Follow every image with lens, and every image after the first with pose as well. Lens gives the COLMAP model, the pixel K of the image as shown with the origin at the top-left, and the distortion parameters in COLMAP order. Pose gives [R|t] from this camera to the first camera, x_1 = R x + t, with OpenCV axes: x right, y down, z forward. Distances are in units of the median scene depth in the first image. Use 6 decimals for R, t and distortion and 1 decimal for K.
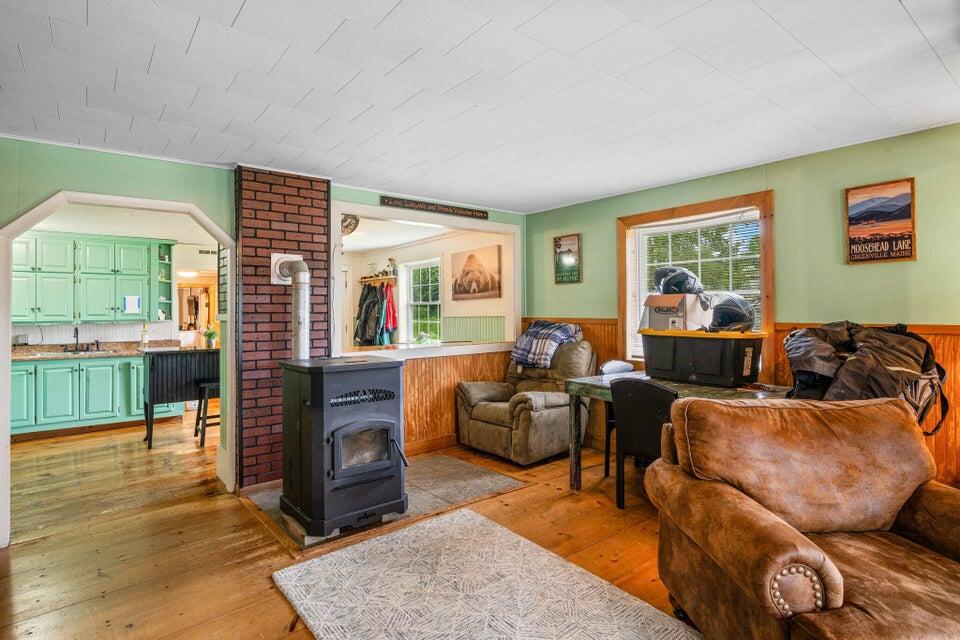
lens RADIAL K [[496.1, 0, 473.1], [0, 496.1, 305.8], [0, 0, 1]] dist [0.001144, 0.001401]
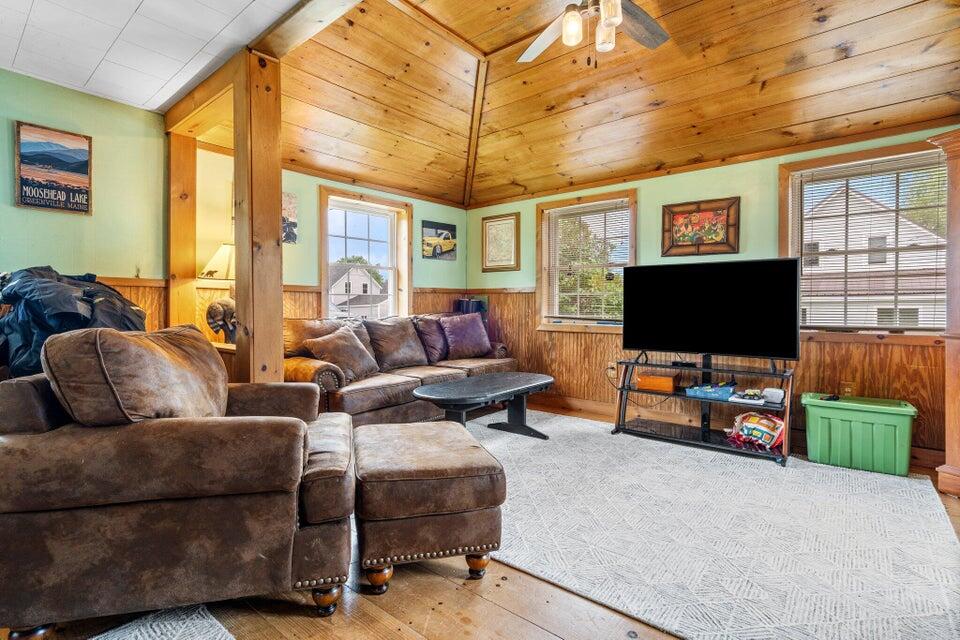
lens RADIAL K [[461.1, 0, 481.4], [0, 461.1, 313.2], [0, 0, 1]] dist [-0.003873, -0.000207]
pose [[-0.205335, -0.003526, 0.978685, -0.191548], [-0.008812, 0.999960, 0.001754, 0.085569], [-0.978652, -0.008264, -0.205358, 0.307106]]
